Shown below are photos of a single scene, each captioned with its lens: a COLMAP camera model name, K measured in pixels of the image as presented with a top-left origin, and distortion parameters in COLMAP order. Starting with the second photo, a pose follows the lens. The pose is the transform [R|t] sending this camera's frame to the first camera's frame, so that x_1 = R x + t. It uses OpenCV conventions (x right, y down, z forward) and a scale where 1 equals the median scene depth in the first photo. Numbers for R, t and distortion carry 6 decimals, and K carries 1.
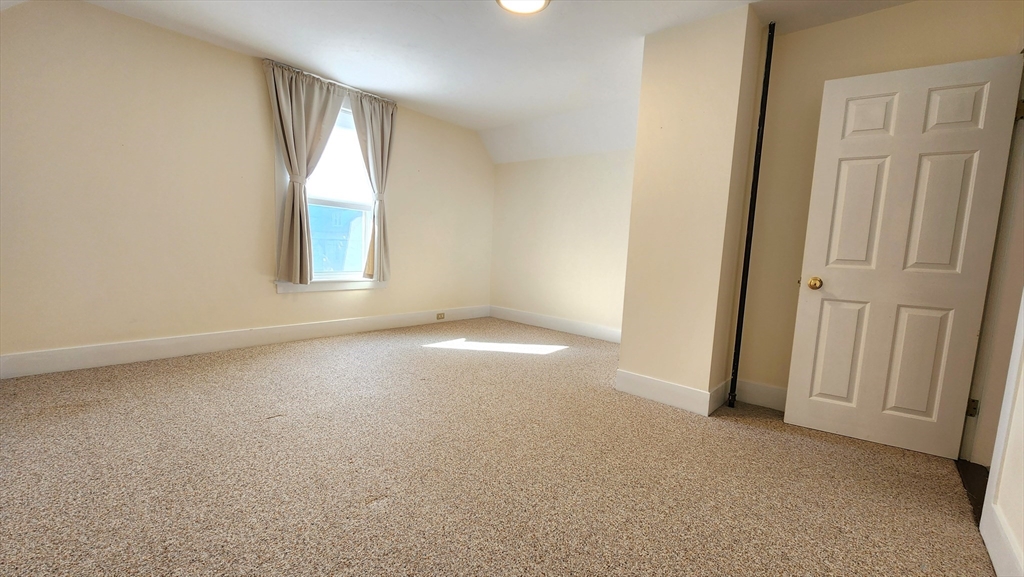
lens RADIAL K [[413.9, 0, 511.1], [0, 413.9, 292.3], [0, 0, 1]] dist [-0.000776, -0.000416]
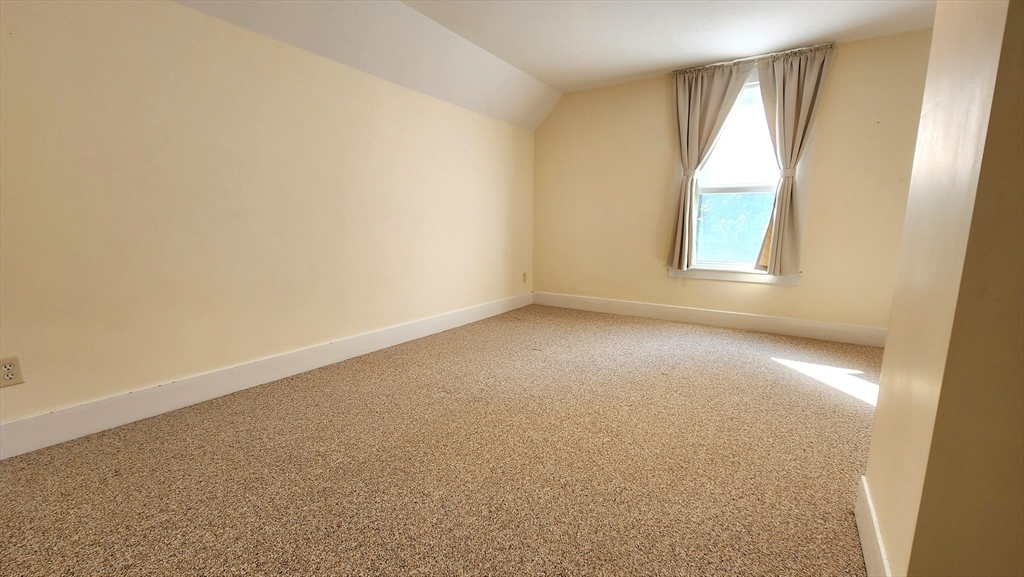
lens RADIAL K [[413.9, 0, 512.0], [0, 413.9, 288.0], [0, 0, 1]] dist [-0.000776, -0.000416]
pose [[0.151437, 0.099869, -0.983409, 0.465864], [-0.110543, 0.990353, 0.083551, -0.013120], [0.982266, 0.096056, 0.161016, 0.379496]]
